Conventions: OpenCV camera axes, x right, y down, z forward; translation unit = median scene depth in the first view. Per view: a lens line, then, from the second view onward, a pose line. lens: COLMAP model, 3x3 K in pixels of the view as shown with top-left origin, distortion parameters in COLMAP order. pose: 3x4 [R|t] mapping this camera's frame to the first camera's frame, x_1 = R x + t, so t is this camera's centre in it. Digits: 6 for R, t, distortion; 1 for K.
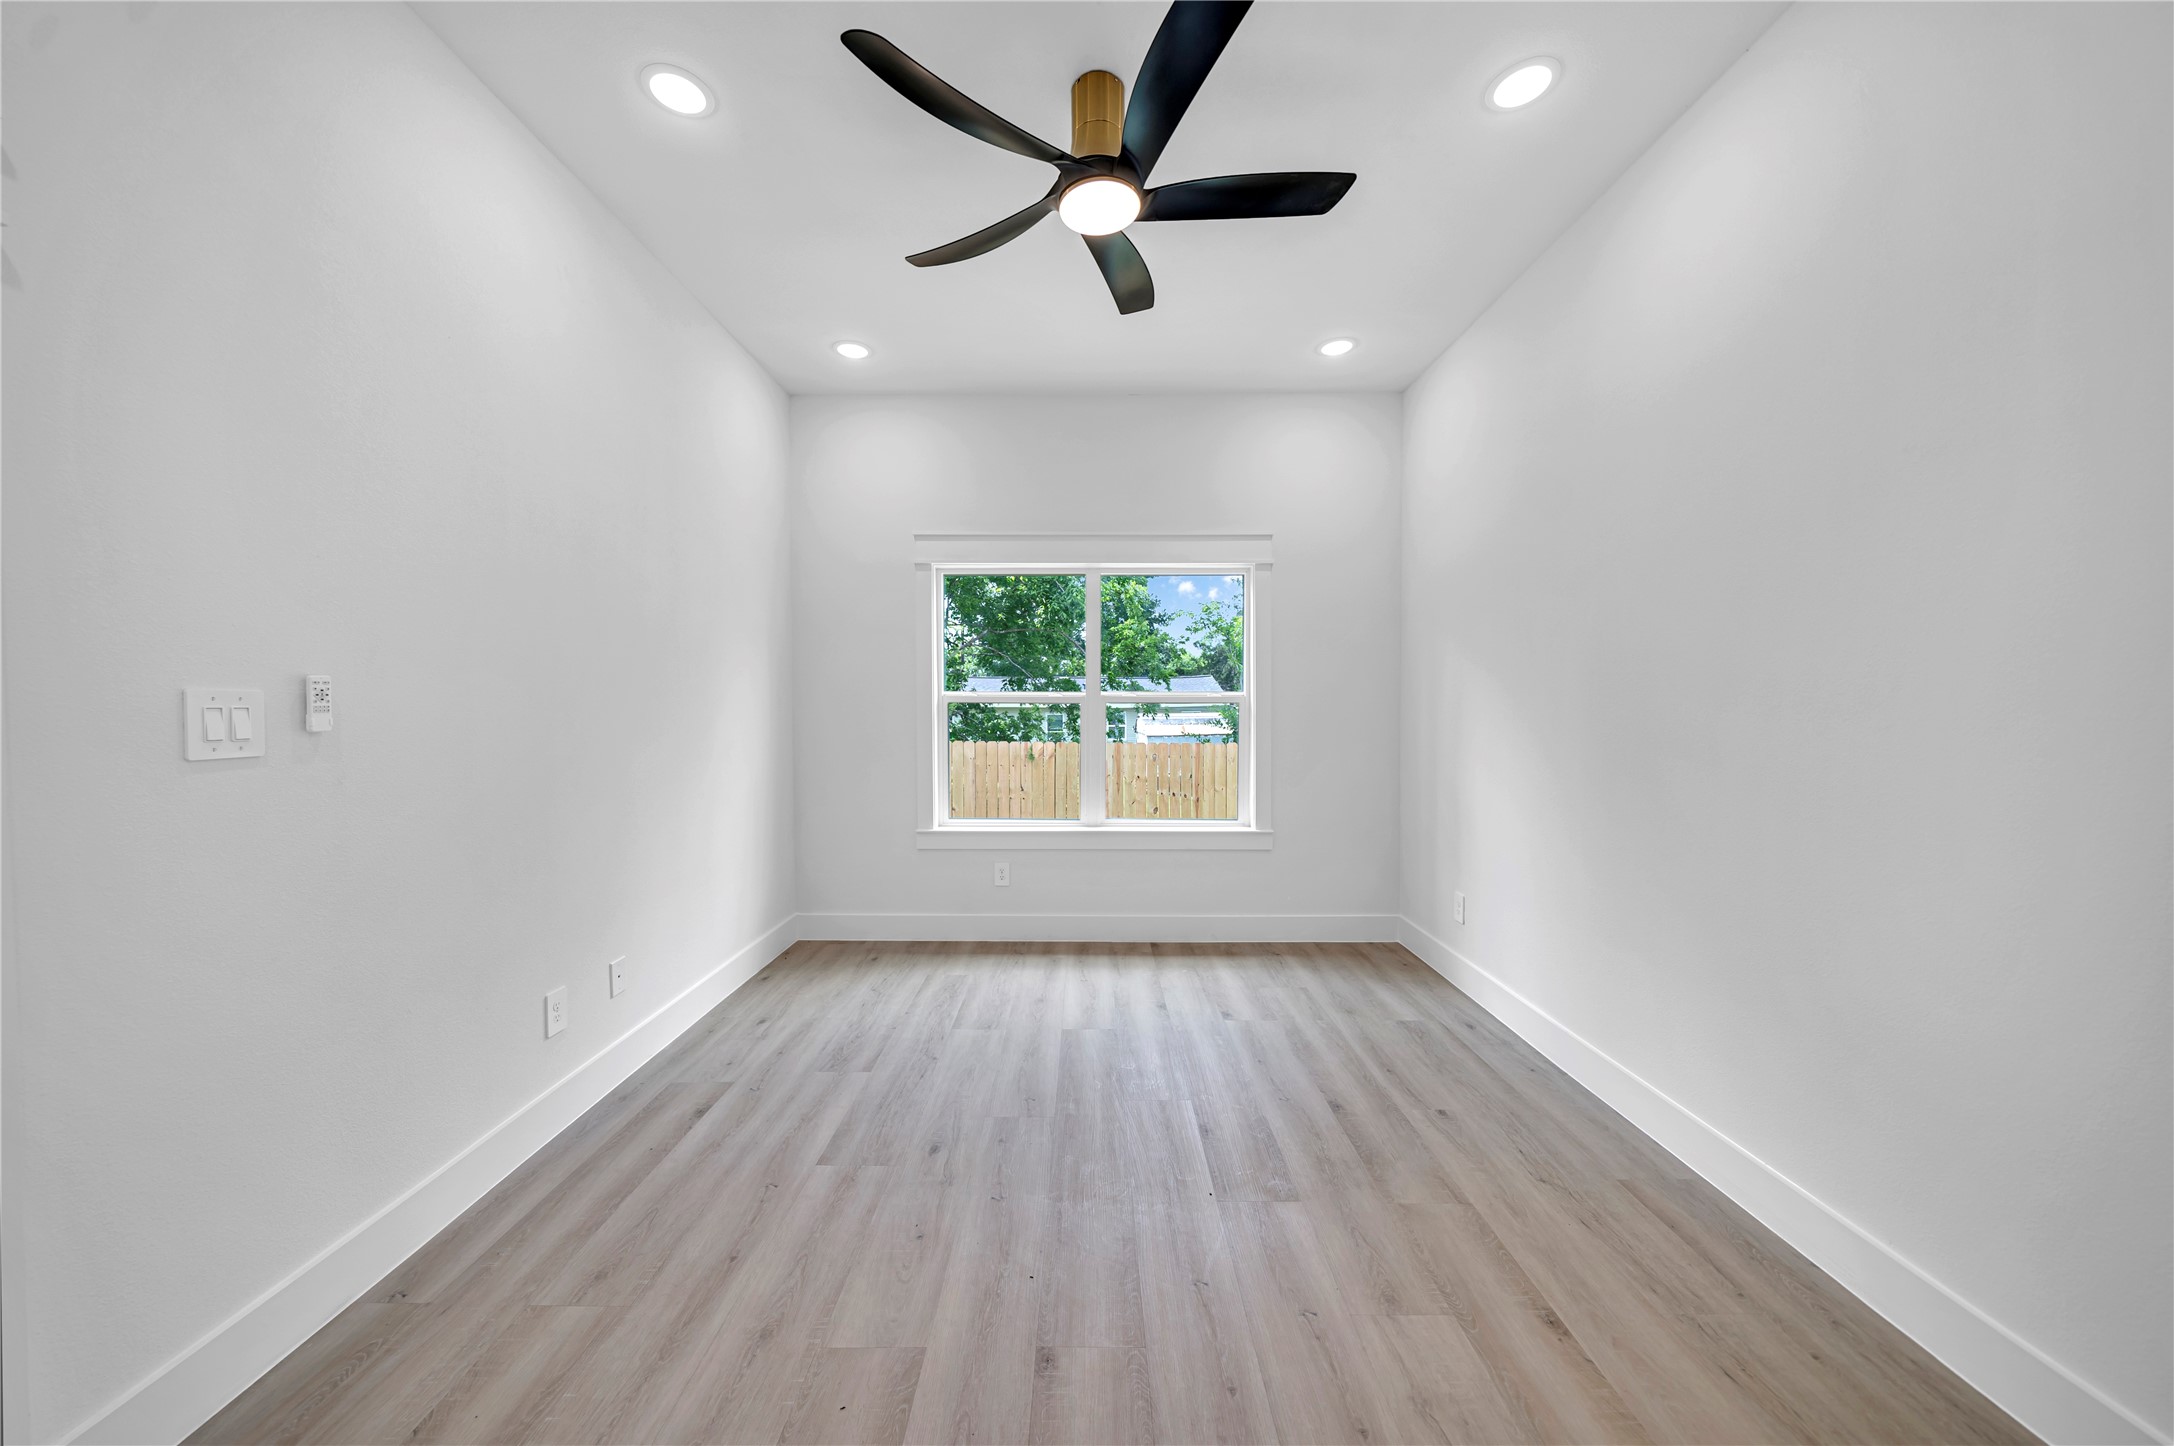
lens RADIAL K [[745.6, 0, 1090.5], [0, 745.6, 709.9], [0, 0, 1]] dist [-0.004090, -0.000107]
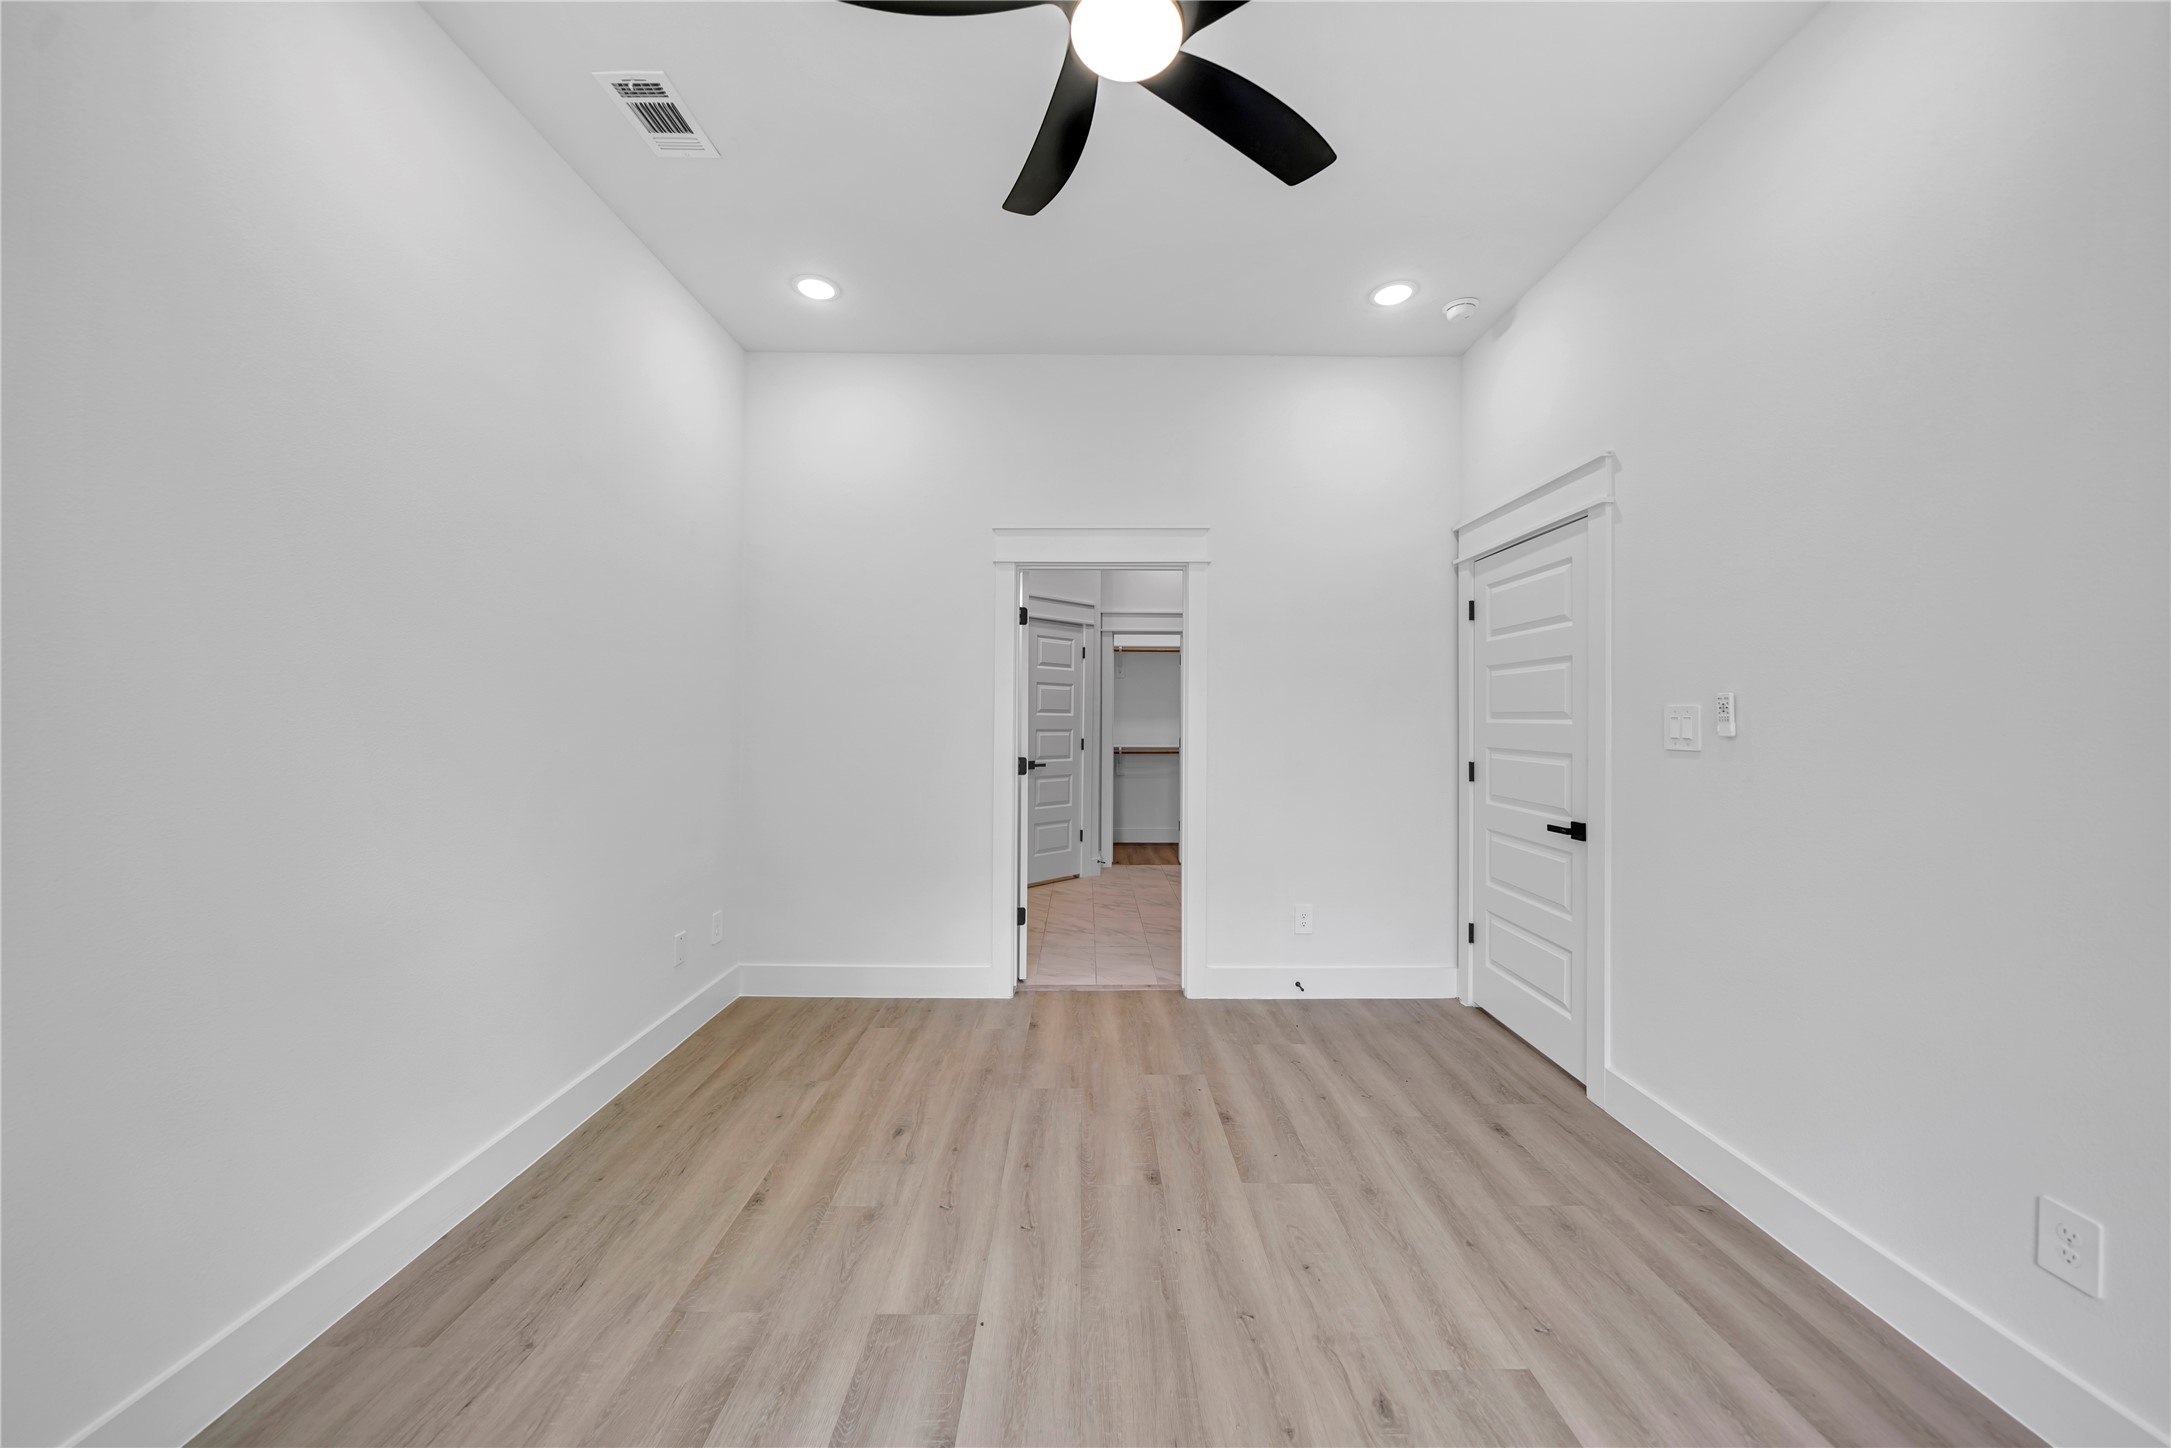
lens RADIAL K [[752.3, 0, 1082.8], [0, 752.3, 711.4], [0, 0, 1]] dist [-0.004691, -0.000273]
pose [[-0.999985, -0.003381, 0.004211, 0.036696], [-0.003379, 0.999994, 0.000491, -0.004679], [-0.004213, 0.000476, -0.999991, 1.261623]]
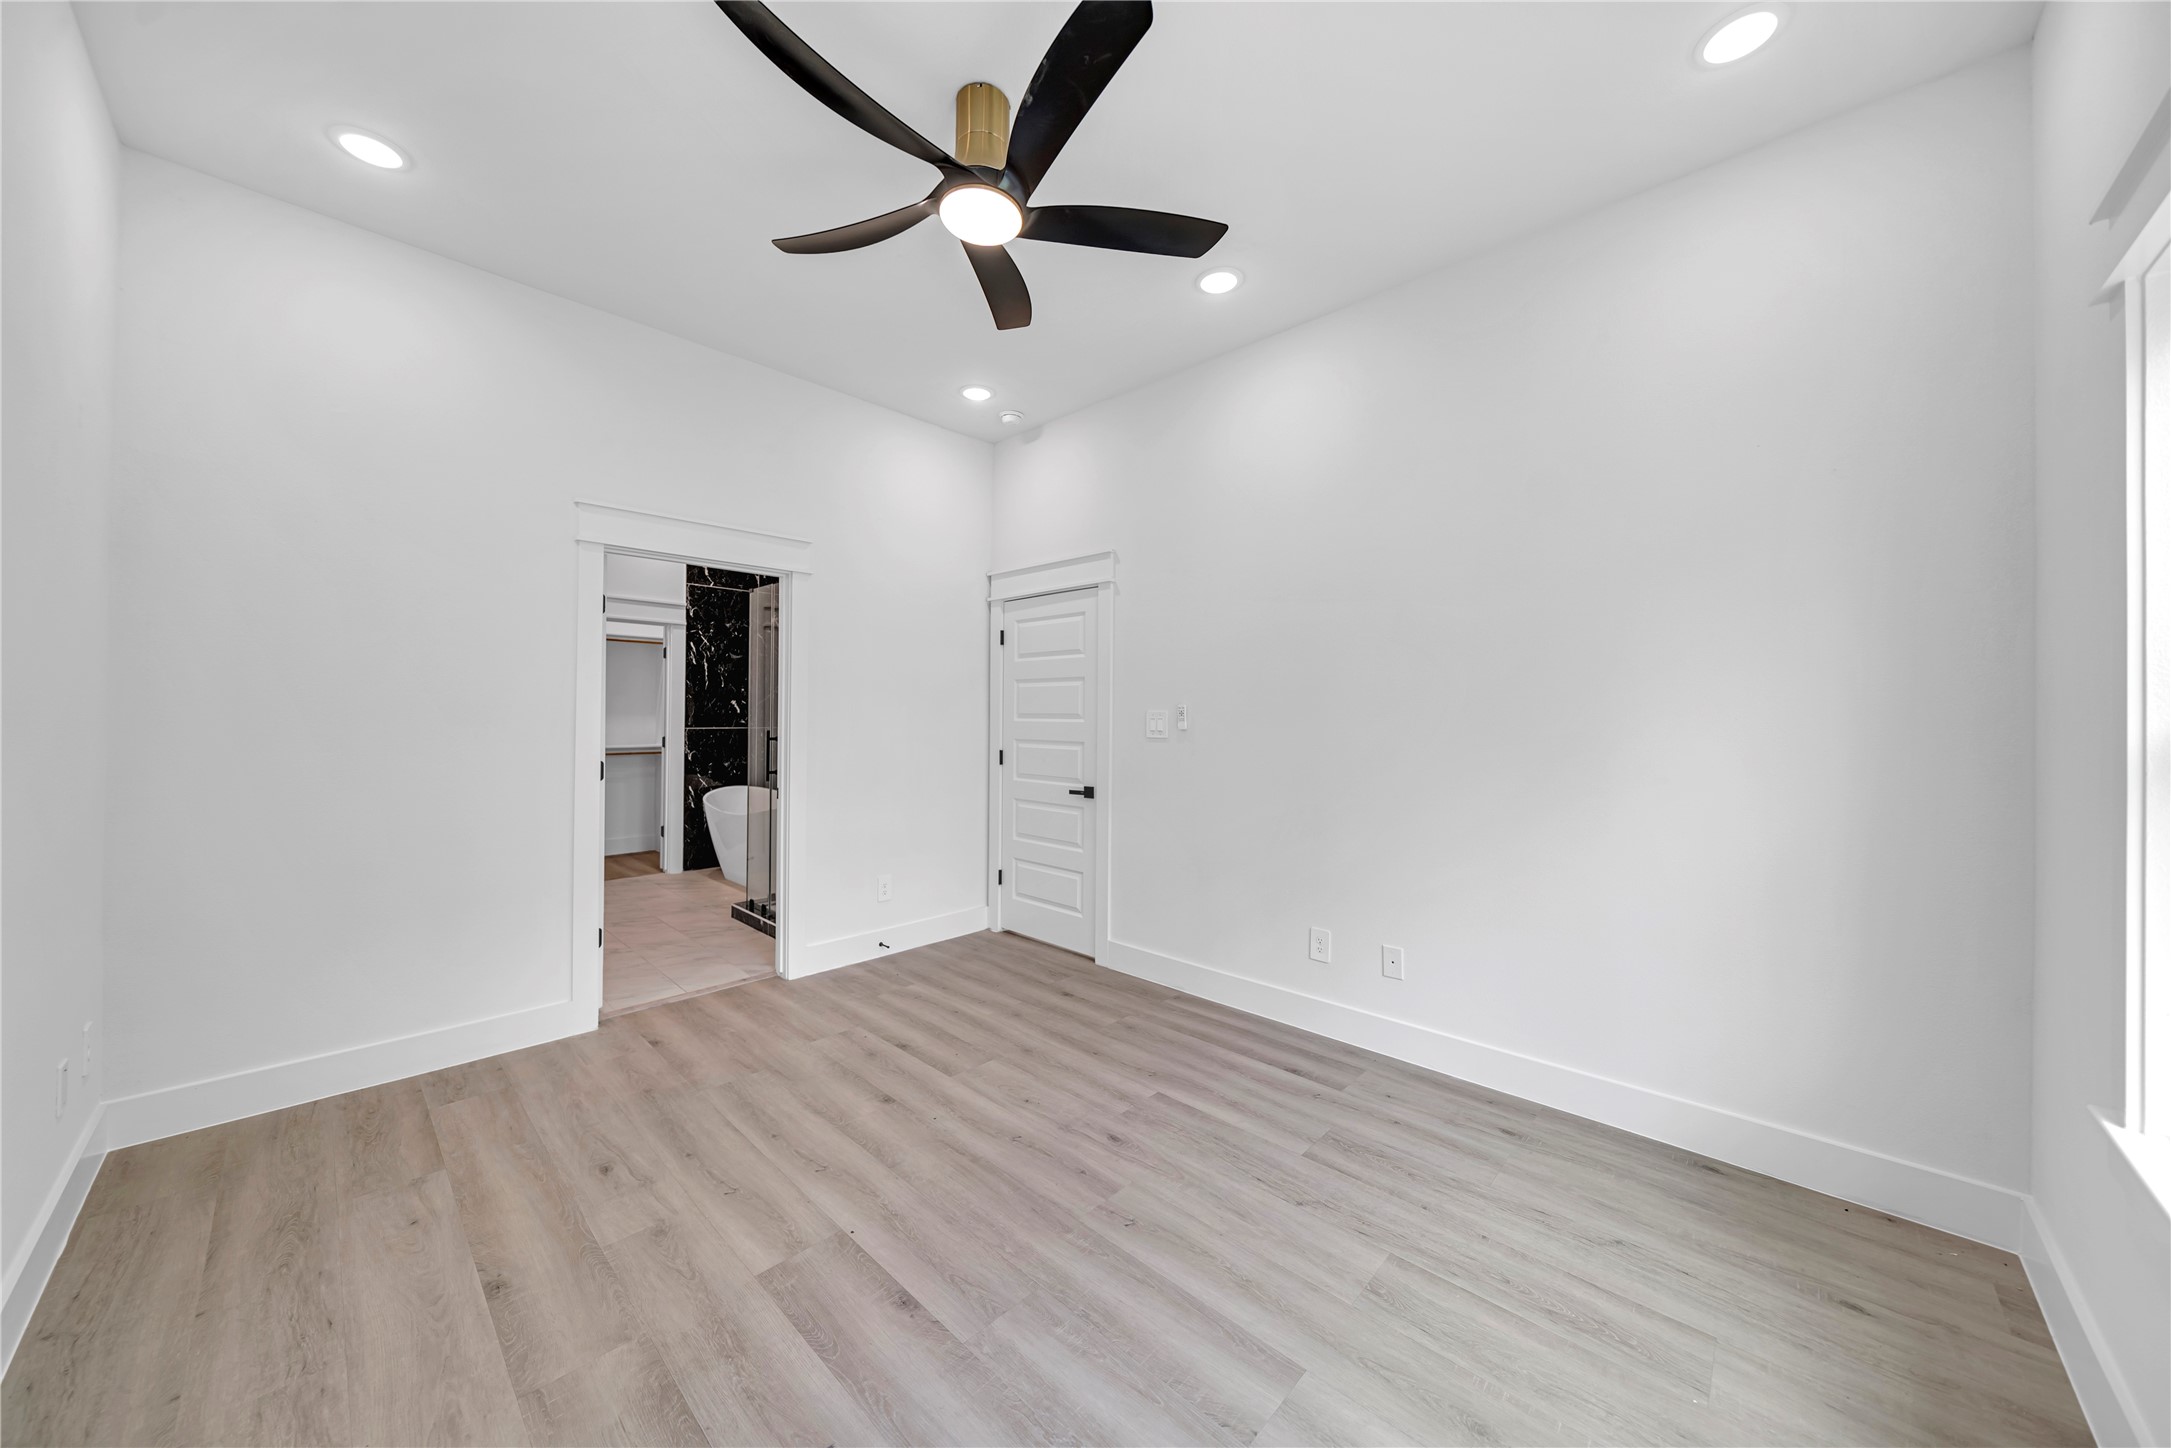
lens RADIAL K [[752.3, 0, 1082.8], [0, 752.3, 711.4], [0, 0, 1]] dist [-0.004691, -0.000273]
pose [[-0.694514, -0.009267, -0.719419, 0.455166], [-0.012788, 0.999918, -0.000536, -0.010276], [0.719365, 0.008828, -0.694576, 1.307038]]
